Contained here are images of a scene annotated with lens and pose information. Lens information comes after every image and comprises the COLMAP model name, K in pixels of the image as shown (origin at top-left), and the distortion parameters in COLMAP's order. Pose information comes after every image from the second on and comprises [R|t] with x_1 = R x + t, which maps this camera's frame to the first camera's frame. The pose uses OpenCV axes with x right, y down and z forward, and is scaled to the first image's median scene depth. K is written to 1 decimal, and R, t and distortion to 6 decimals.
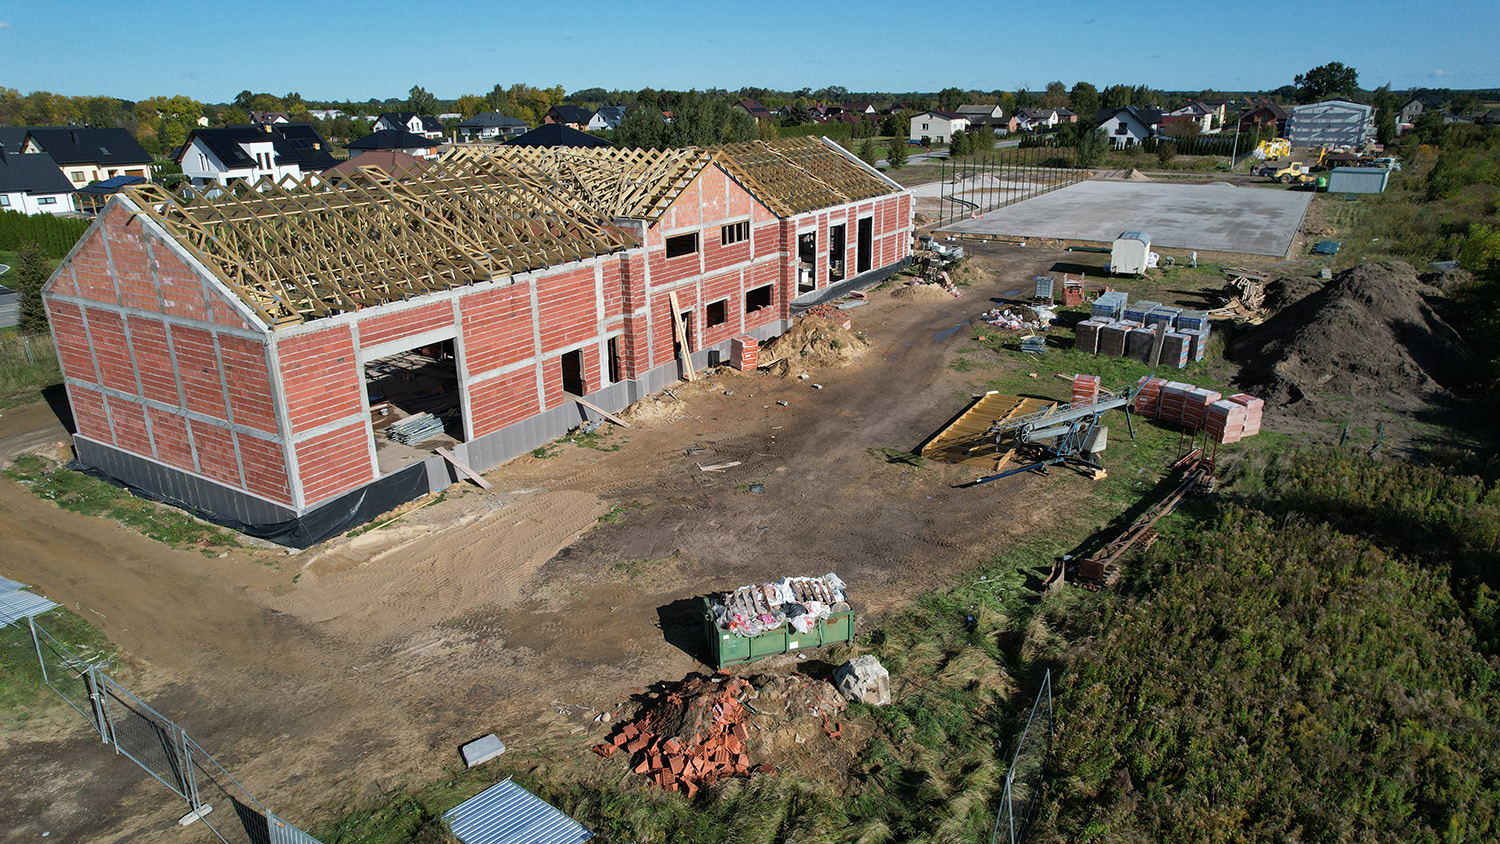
lens RADIAL K [[969.2, 0, 750.0], [0, 969.2, 422.0], [0, 0, 1]] dist [-0.080494, 0.073452]
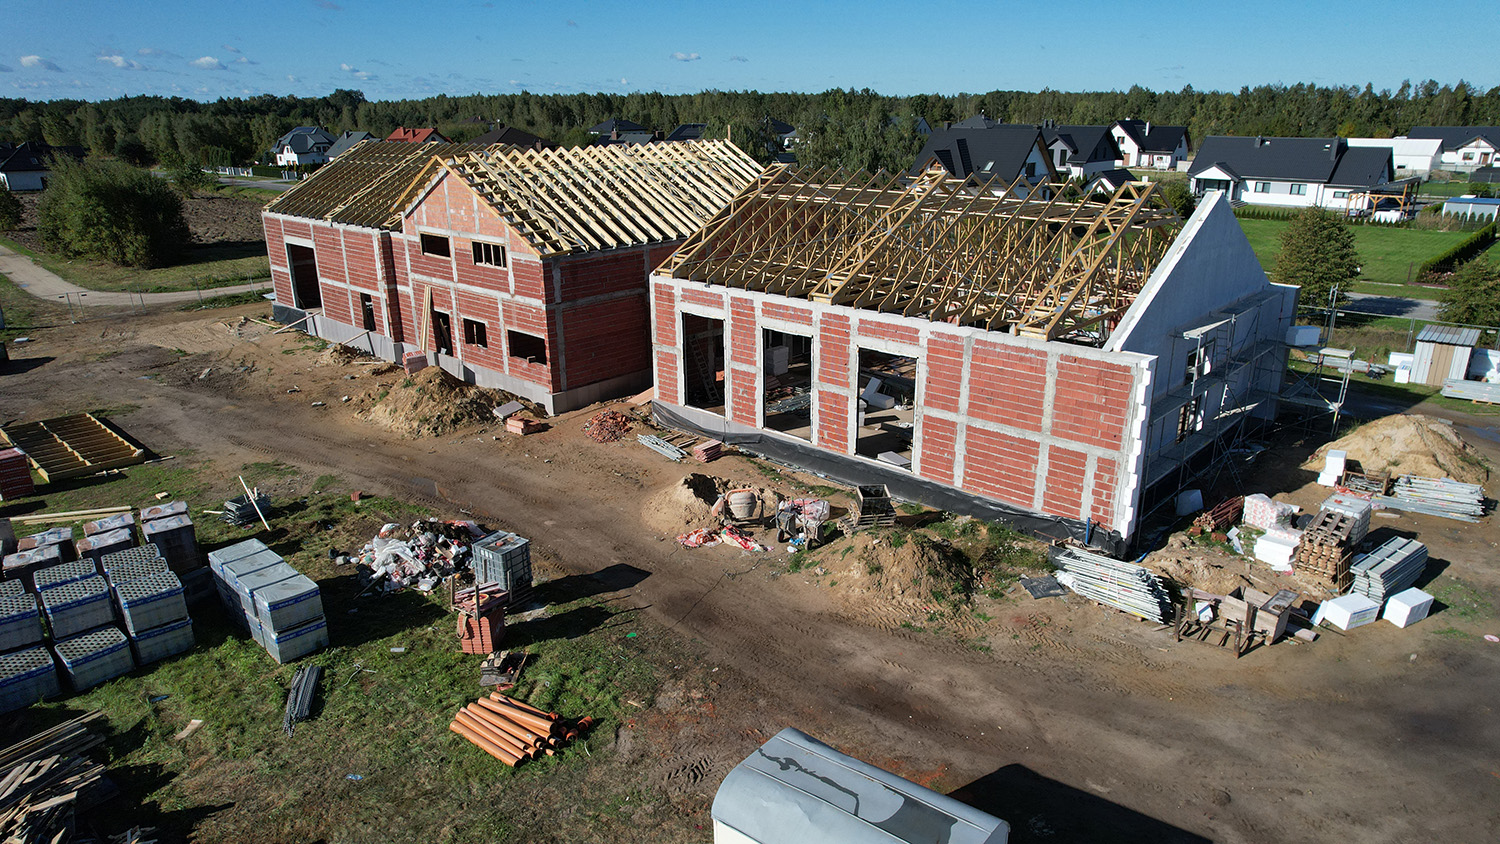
lens RADIAL K [[969.2, 0, 750.0], [0, 969.2, 422.0], [0, 0, 1]] dist [-0.080494, 0.073452]
pose [[-0.206638, 0.322516, -0.923734, 0.878851], [-0.302783, 0.876687, 0.373822, -0.515783], [0.930389, 0.356937, -0.083505, 1.520166]]
